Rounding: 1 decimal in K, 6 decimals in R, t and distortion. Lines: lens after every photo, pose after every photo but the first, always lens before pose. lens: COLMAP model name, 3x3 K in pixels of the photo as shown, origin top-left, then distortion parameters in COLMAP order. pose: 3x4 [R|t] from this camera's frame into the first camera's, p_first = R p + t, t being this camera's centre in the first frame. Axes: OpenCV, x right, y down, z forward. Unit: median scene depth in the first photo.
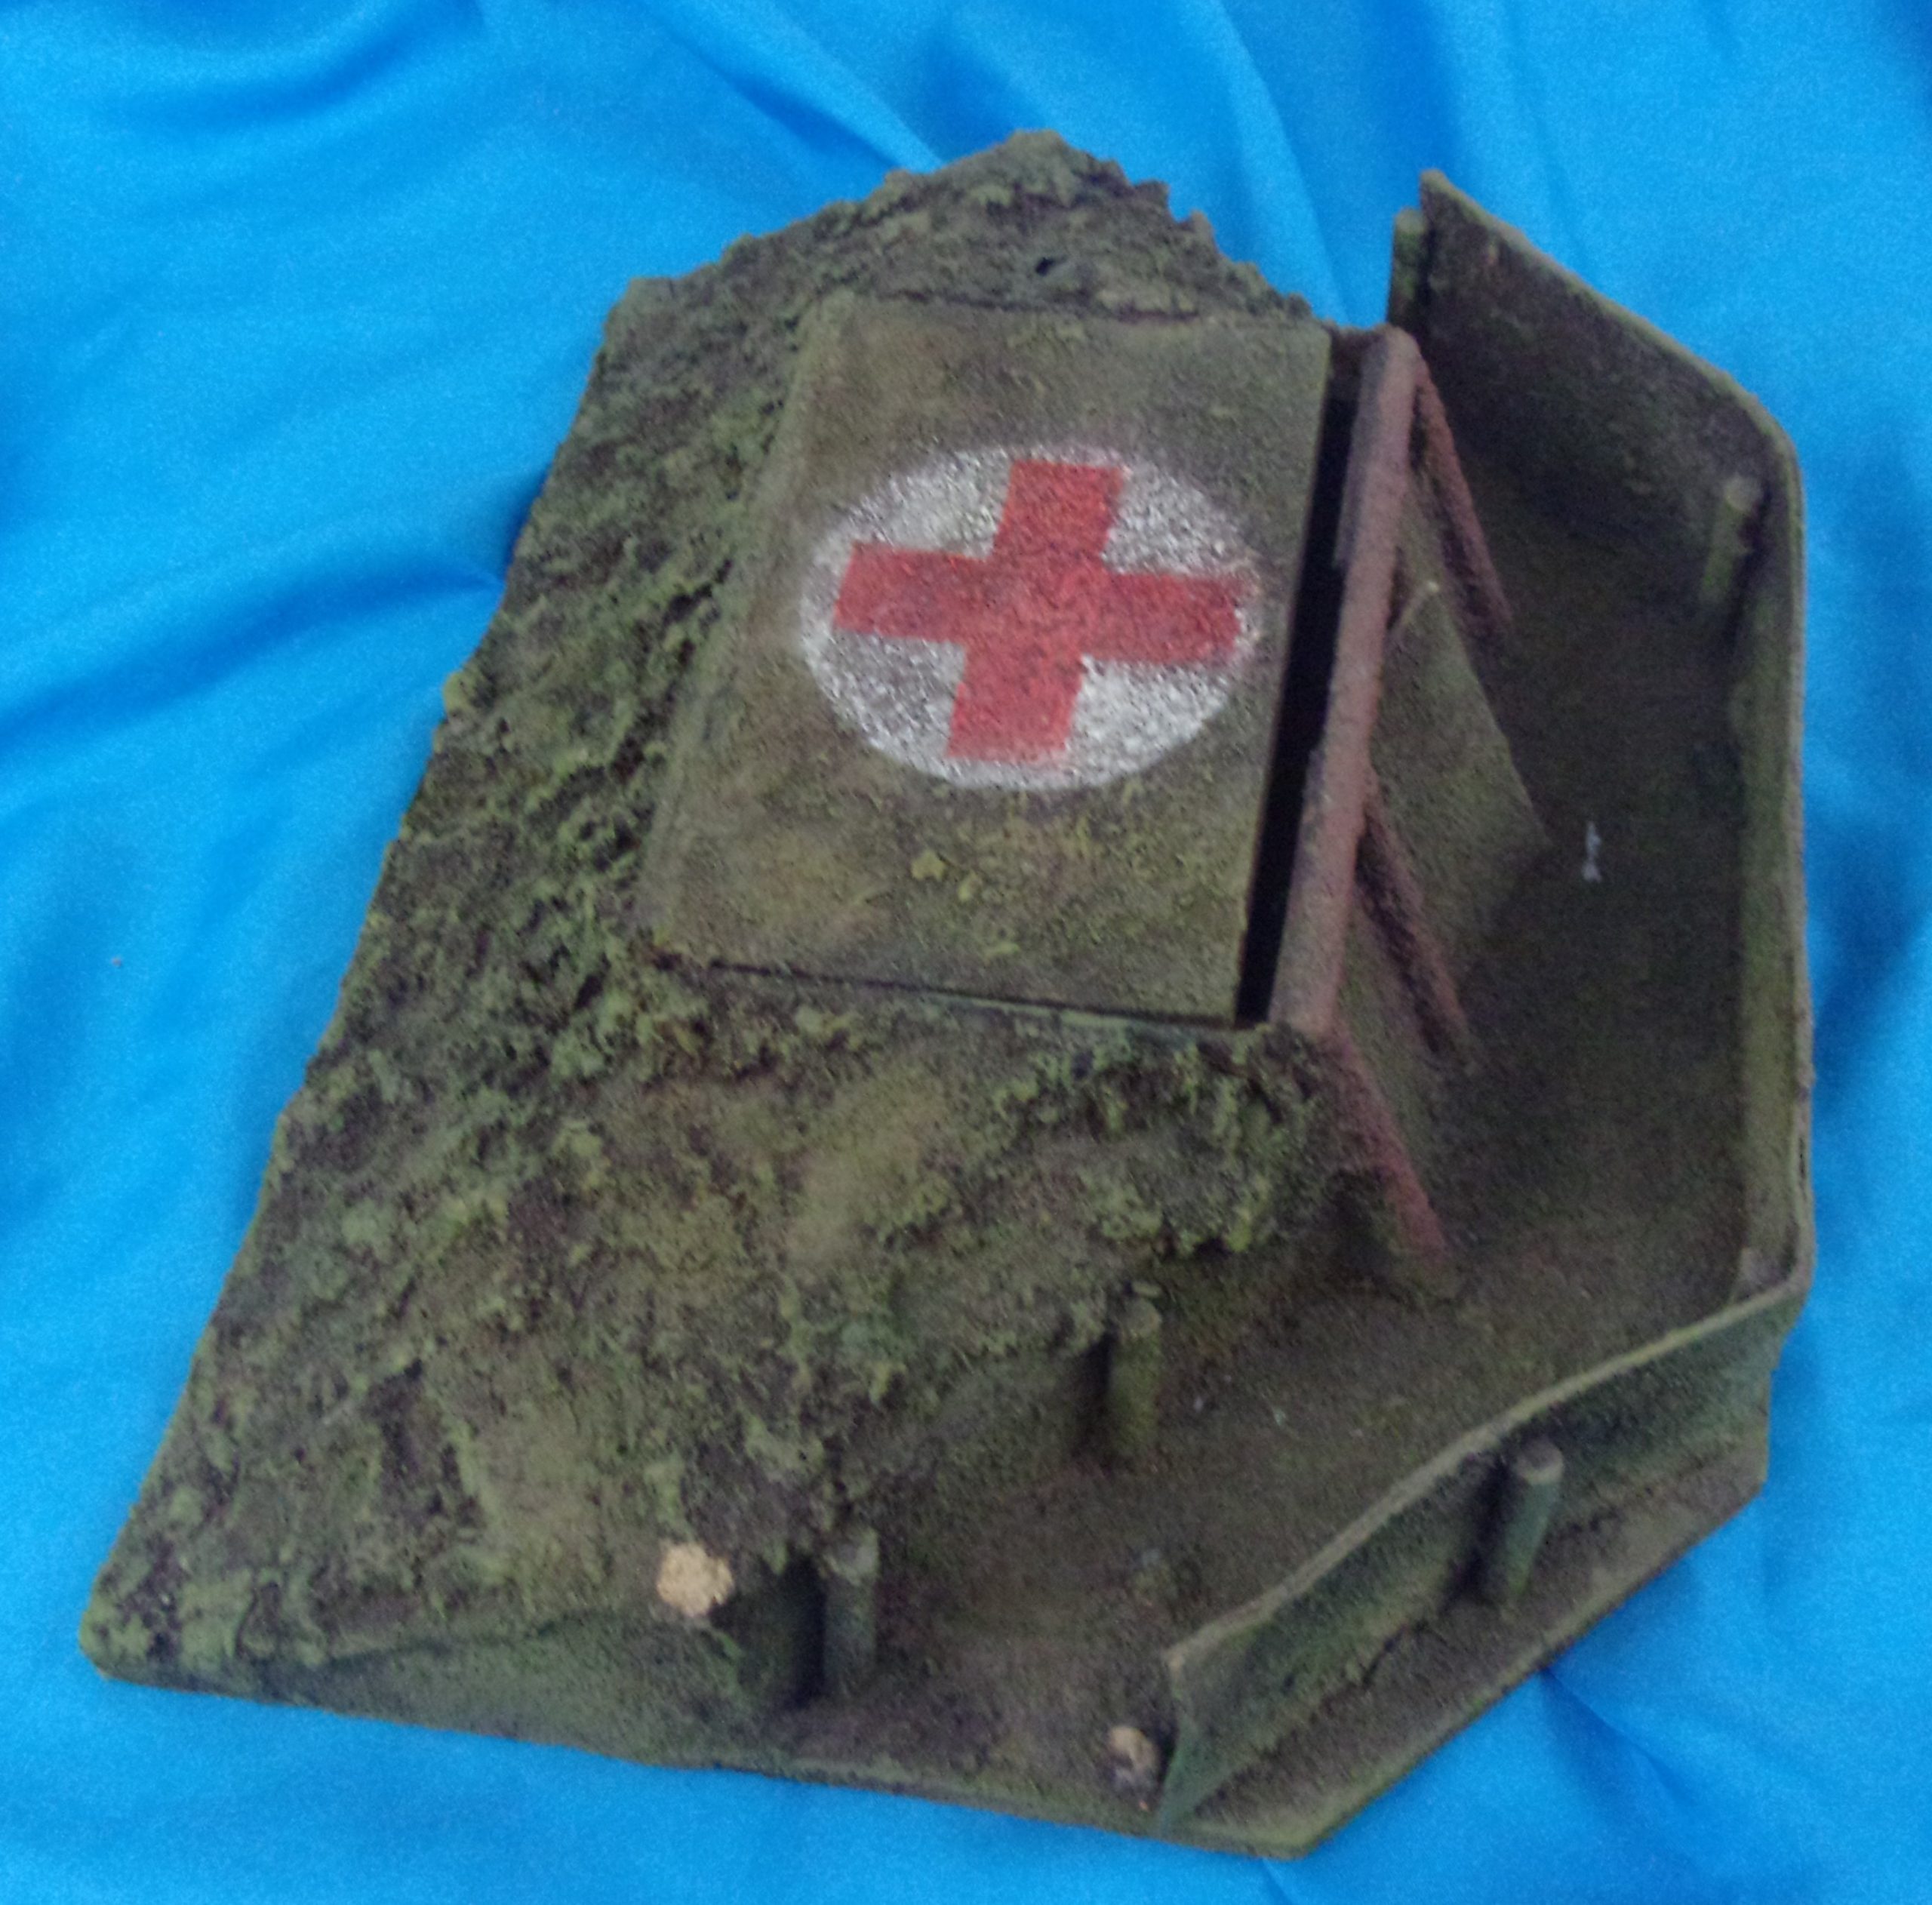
lens RADIAL K [[2421.3, 0, 1031.0], [0, 2421.3, 1008.2], [0, 0, 1]] dist [0.145679, 0.000000]
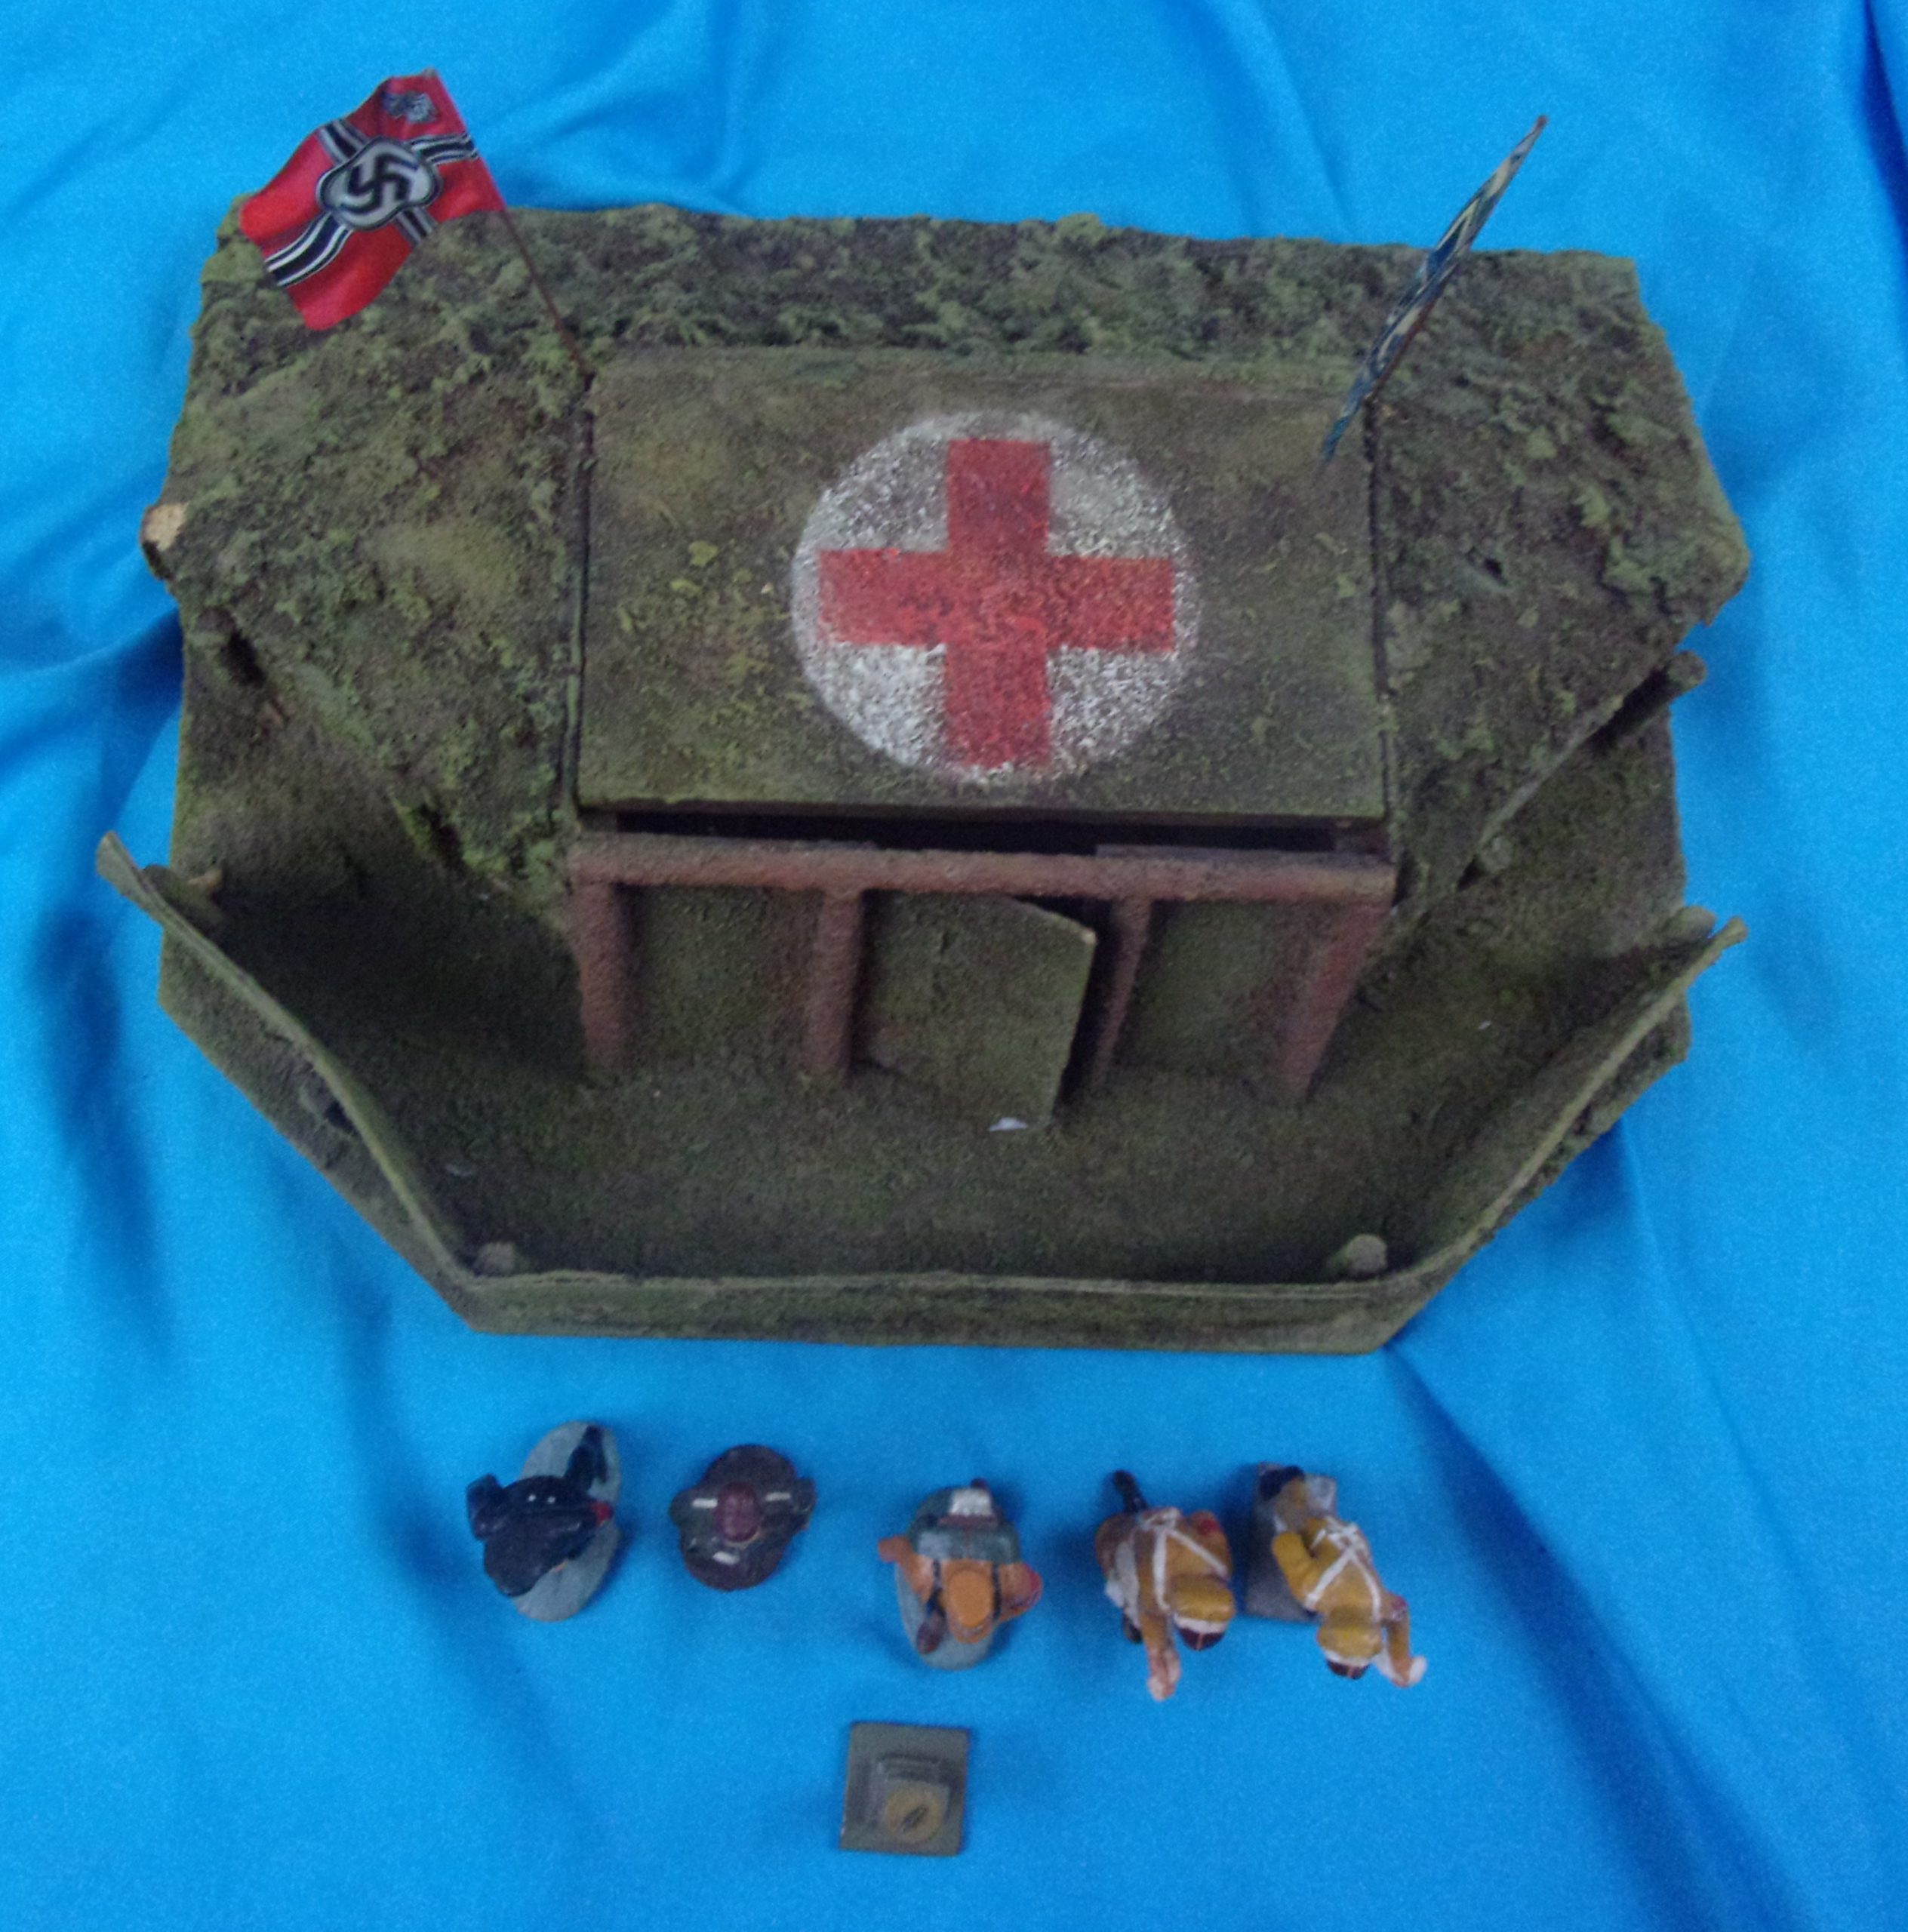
lens RADIAL K [[2294.8, 0, 921.4], [0, 2294.8, 936.4], [0, 0, 1]] dist [0.022146, 0.000000]
pose [[0.157952, 0.965473, -0.207156, 0.384500], [-0.848692, 0.239974, 0.471312, -0.624053], [0.504751, 0.101367, 0.857293, 0.071543]]
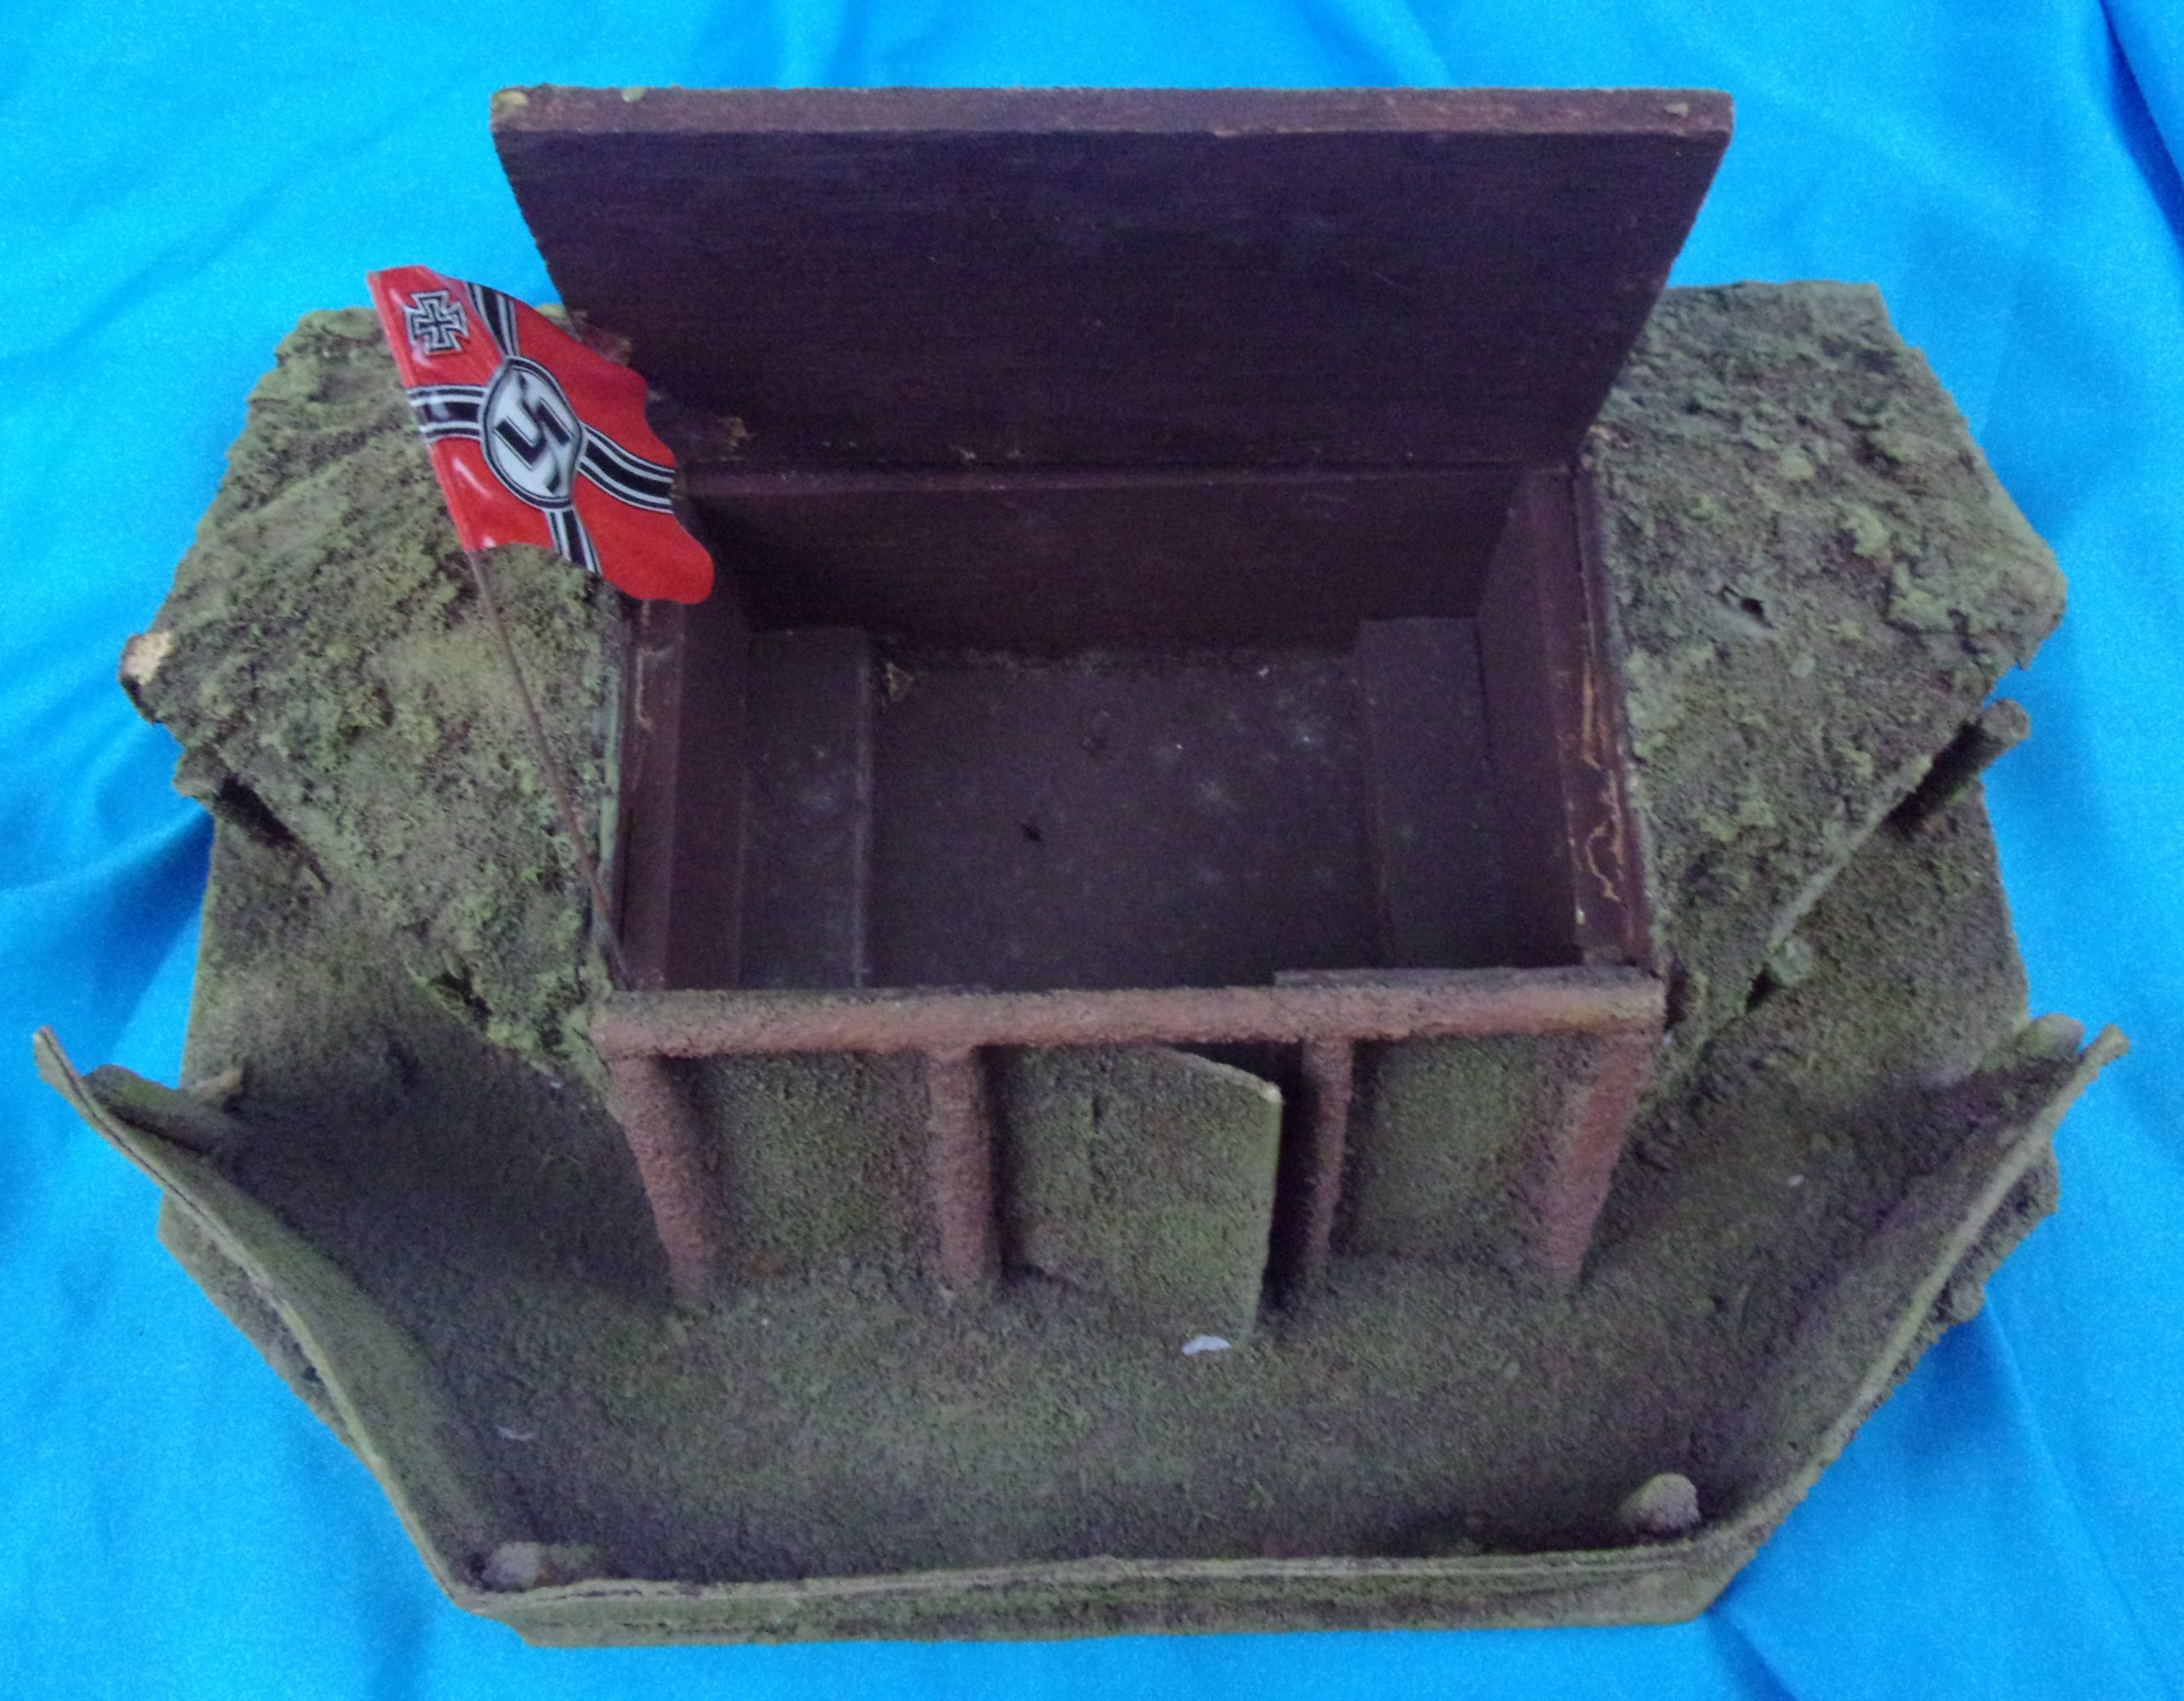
lens RADIAL K [[2118.0, 0, 1156.1], [0, 2118.0, 778.6], [0, 0, 1]] dist [-0.001281, 0.000000]
pose [[0.199708, 0.911140, -0.360474, 0.337243], [-0.815284, 0.358581, 0.454678, -0.536823], [0.543534, 0.203086, 0.814449, 0.368604]]
